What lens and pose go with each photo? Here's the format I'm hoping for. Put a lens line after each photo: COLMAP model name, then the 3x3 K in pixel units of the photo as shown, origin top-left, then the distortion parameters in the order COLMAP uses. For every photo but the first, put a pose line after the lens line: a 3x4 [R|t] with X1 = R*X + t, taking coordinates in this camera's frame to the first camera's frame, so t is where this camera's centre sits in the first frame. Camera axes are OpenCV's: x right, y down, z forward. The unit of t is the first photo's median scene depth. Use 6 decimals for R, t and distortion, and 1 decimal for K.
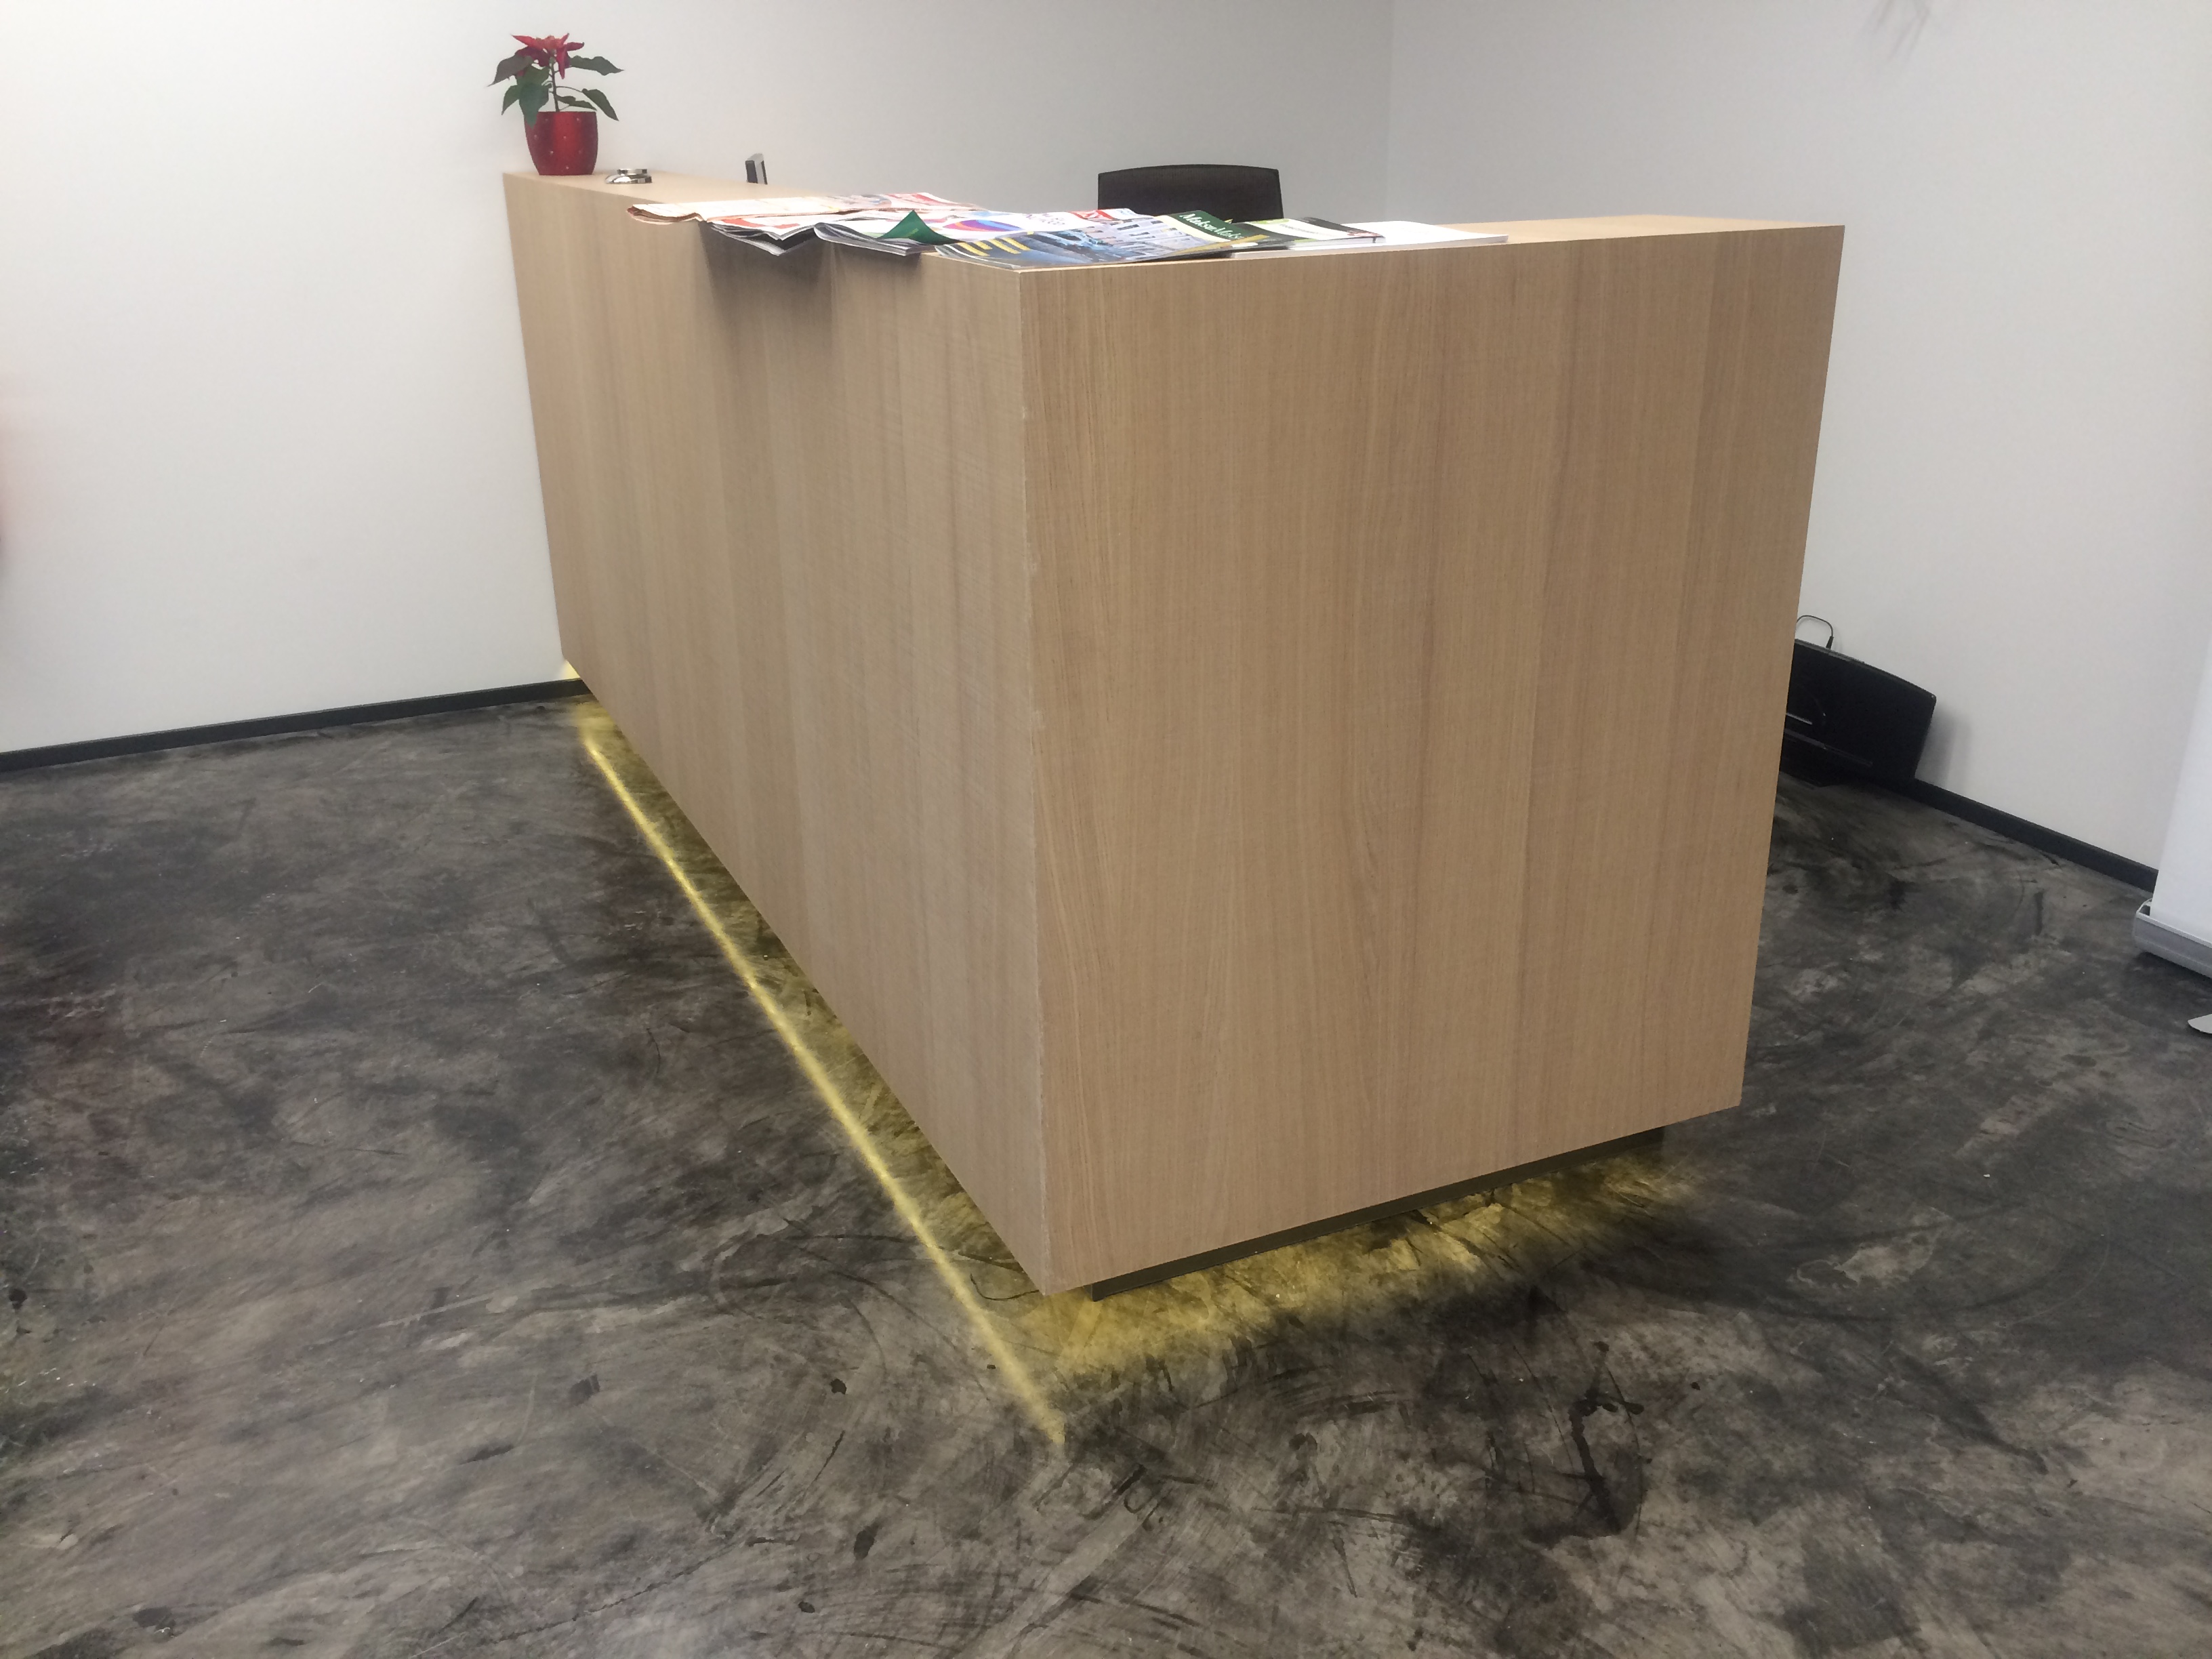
lens RADIAL K [[1892.8, 0, 1113.7], [0, 1892.8, 827.7], [0, 0, 1]] dist [0.068858, -0.095539]
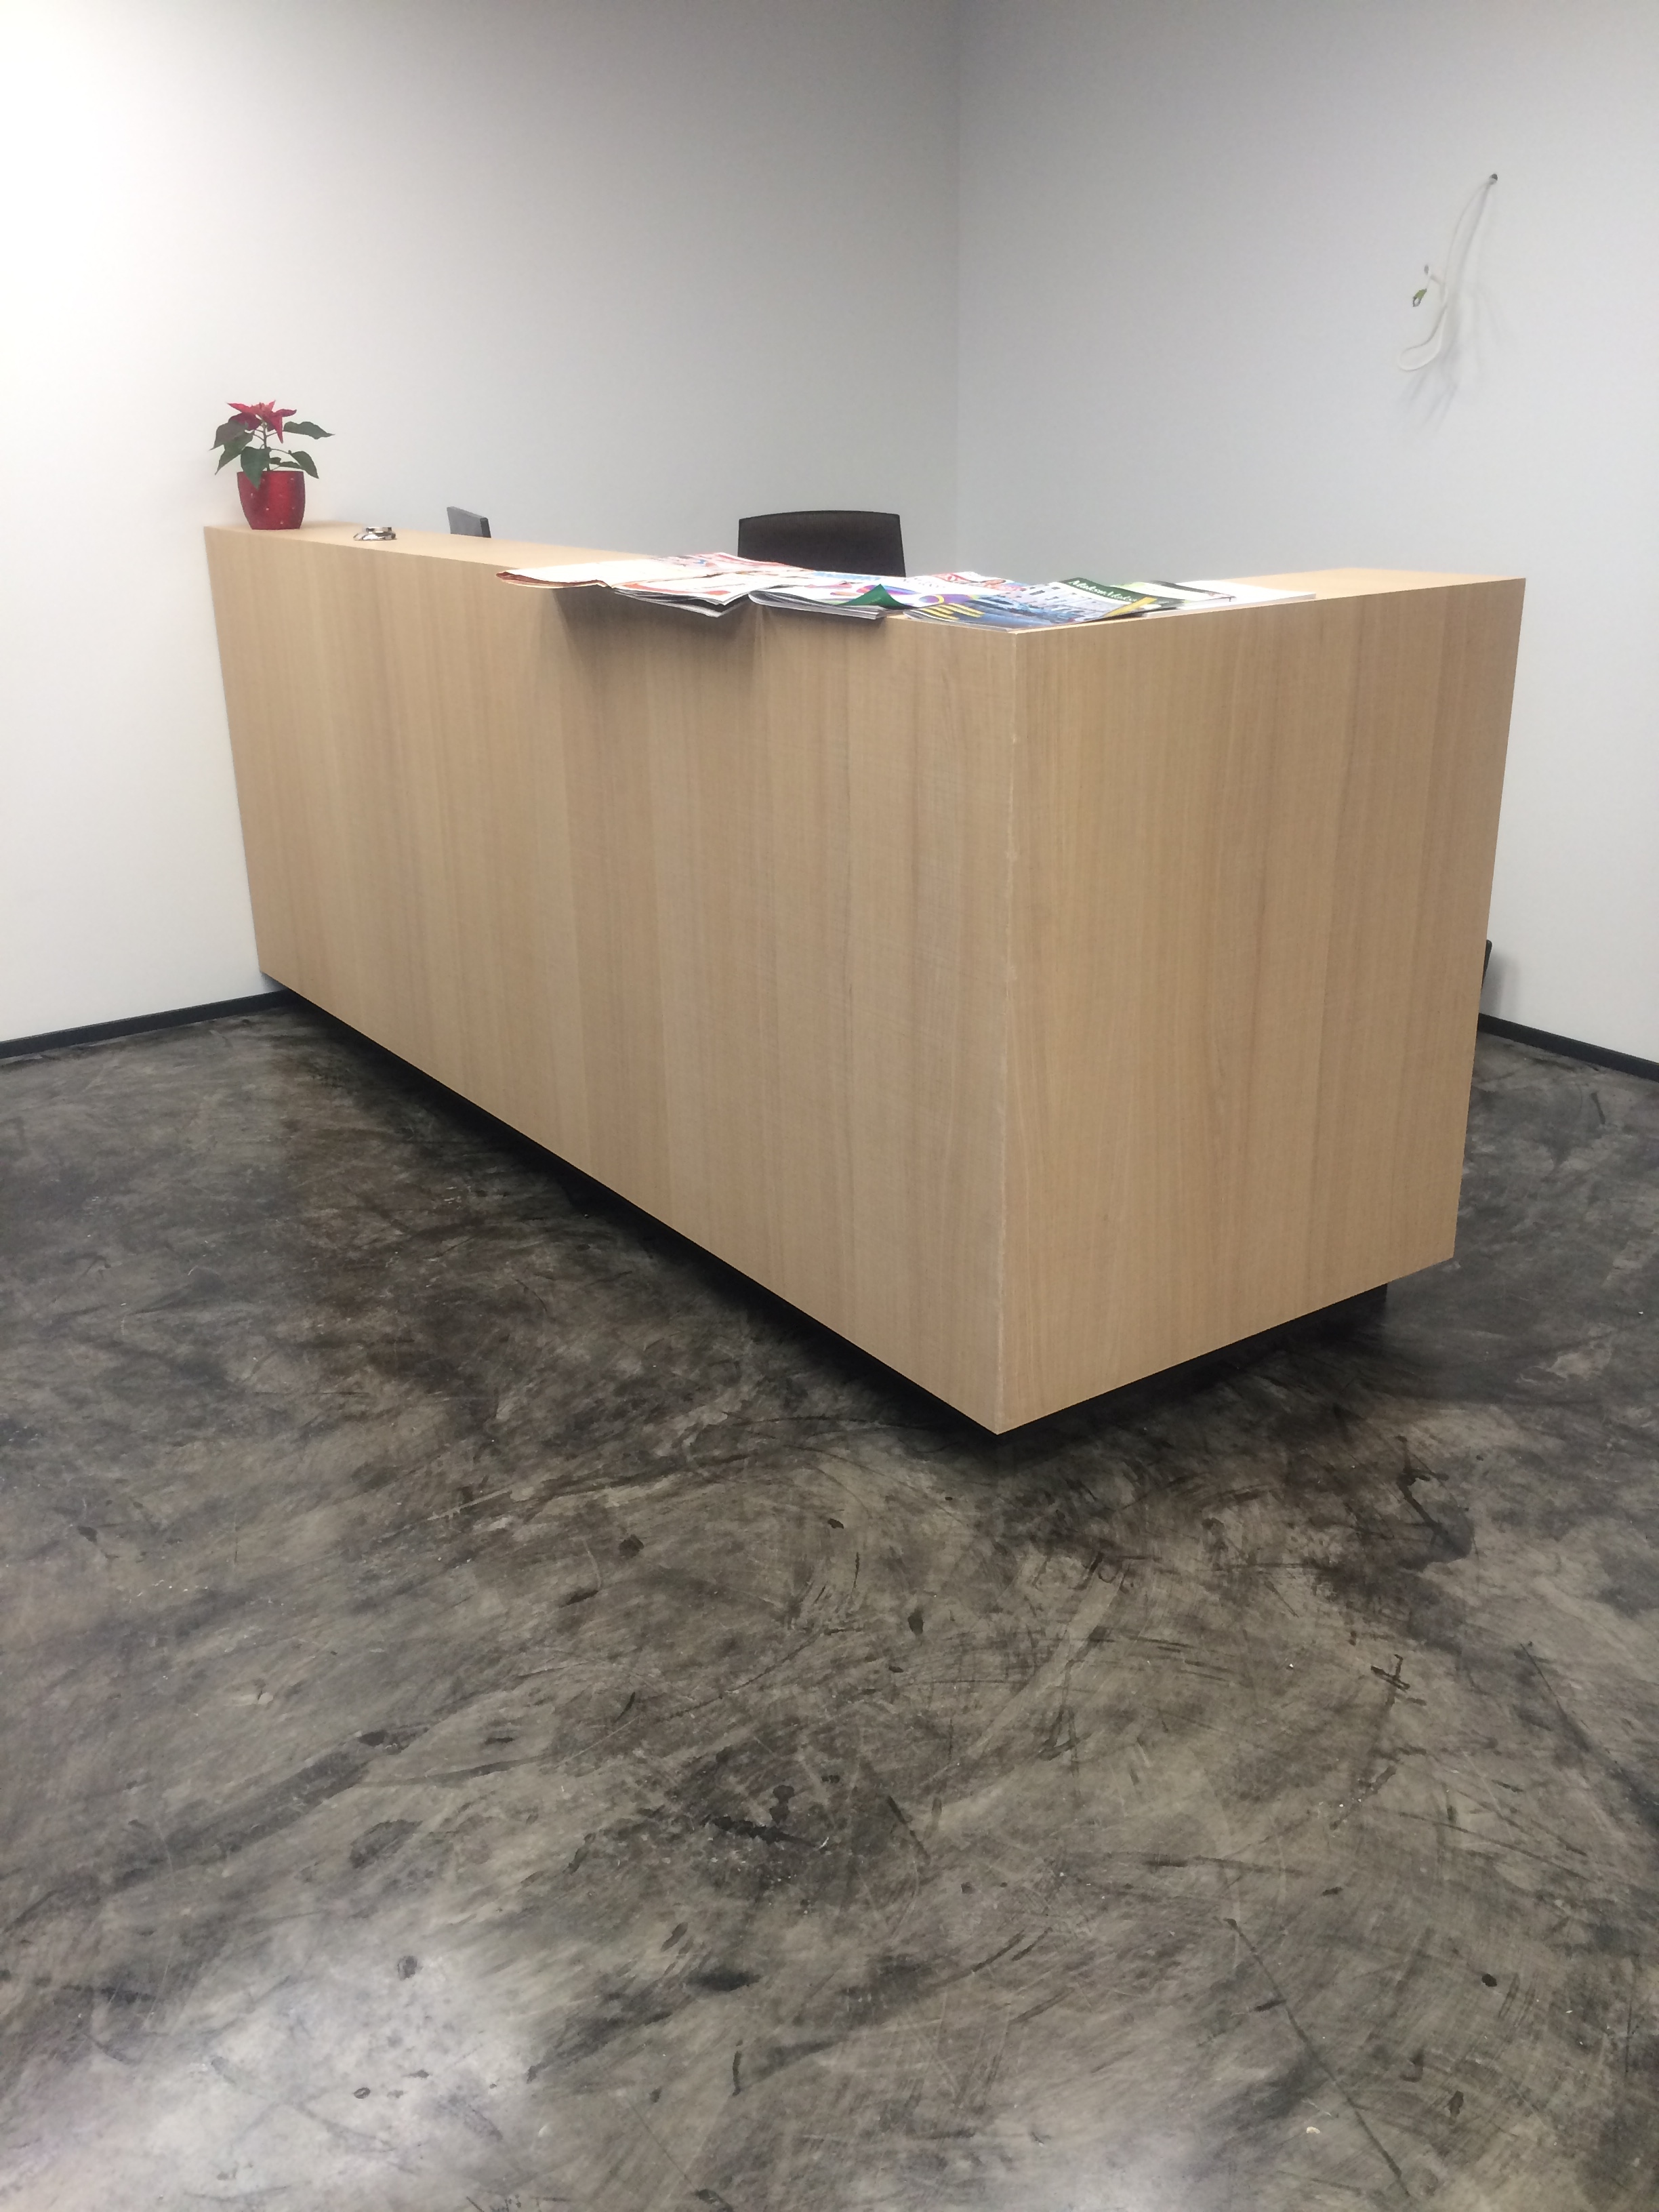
lens RADIAL K [[1892.8, 0, 827.8], [0, 1892.8, 1104.4], [0, 0, 1]] dist [0.068858, -0.095539]
pose [[0.984106, -0.063455, 0.165859, -0.331015], [0.065925, 0.997780, -0.009422, 0.031462], [-0.164893, 0.020206, 0.986104, -0.220953]]
